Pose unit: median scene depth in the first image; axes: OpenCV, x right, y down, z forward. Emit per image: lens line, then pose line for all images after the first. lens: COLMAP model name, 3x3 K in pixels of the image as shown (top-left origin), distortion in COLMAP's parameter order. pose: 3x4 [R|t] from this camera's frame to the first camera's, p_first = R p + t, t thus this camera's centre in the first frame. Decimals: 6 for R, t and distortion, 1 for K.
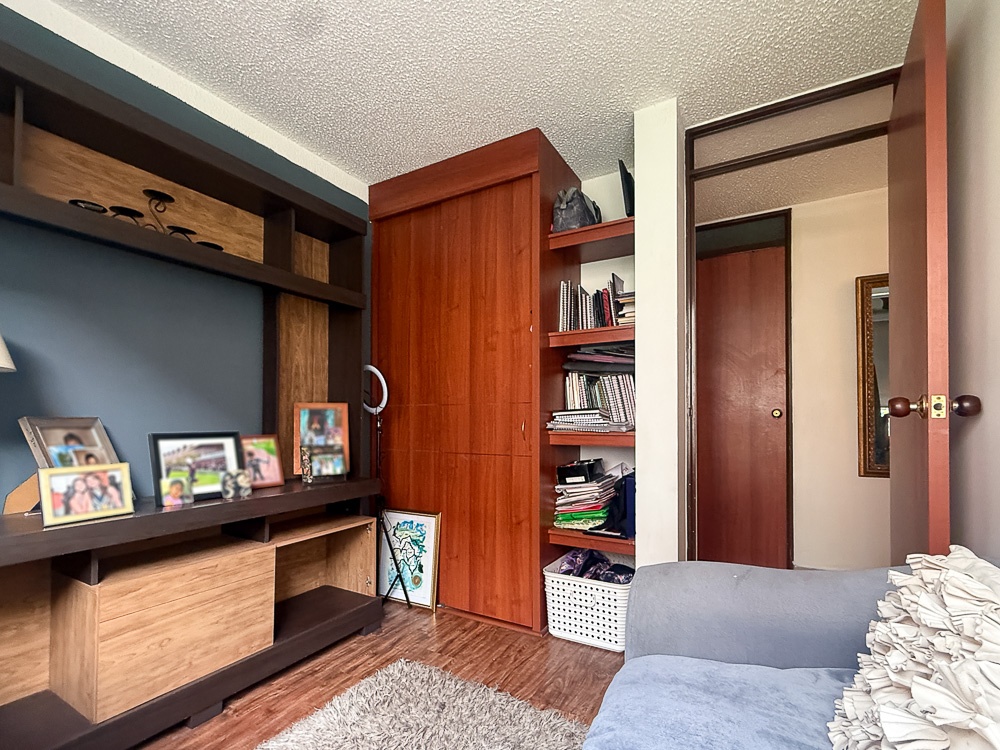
lens RADIAL K [[457.1, 0, 501.9], [0, 457.1, 421.7], [0, 0, 1]] dist [-0.003233, -0.000104]
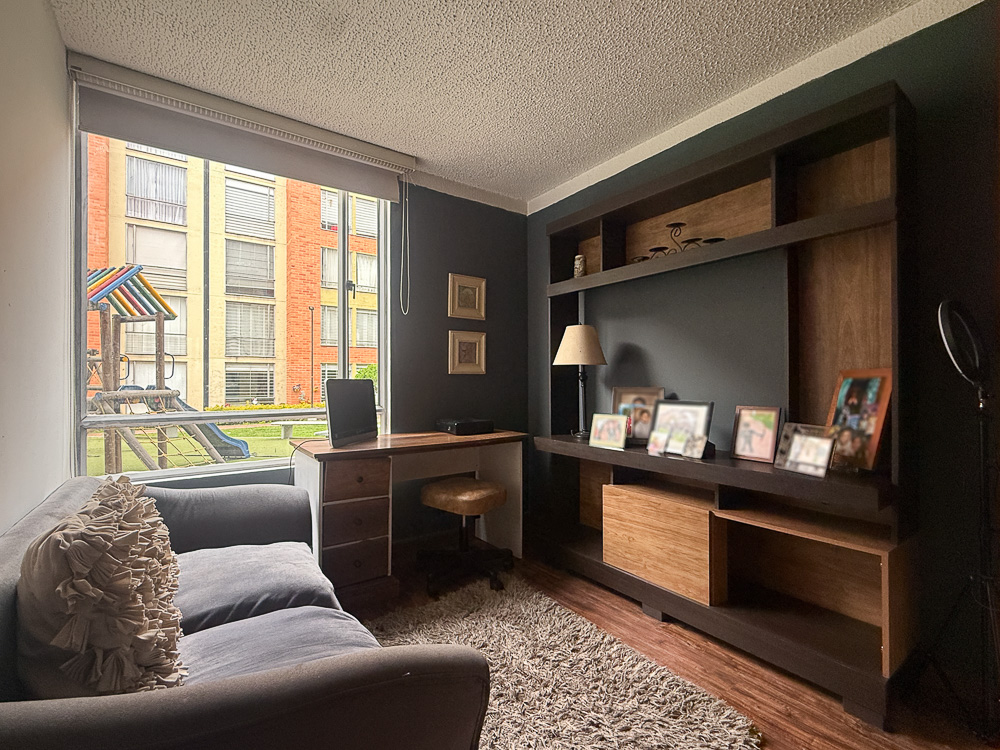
lens RADIAL K [[457.1, 0, 493.8], [0, 457.1, 375.5], [0, 0, 1]] dist [-0.003233, -0.000104]
pose [[-0.416897, -0.006669, -0.908929, 0.605002], [0.000601, 0.999971, -0.007613, -0.031353], [0.908953, -0.003720, -0.416881, 0.903811]]
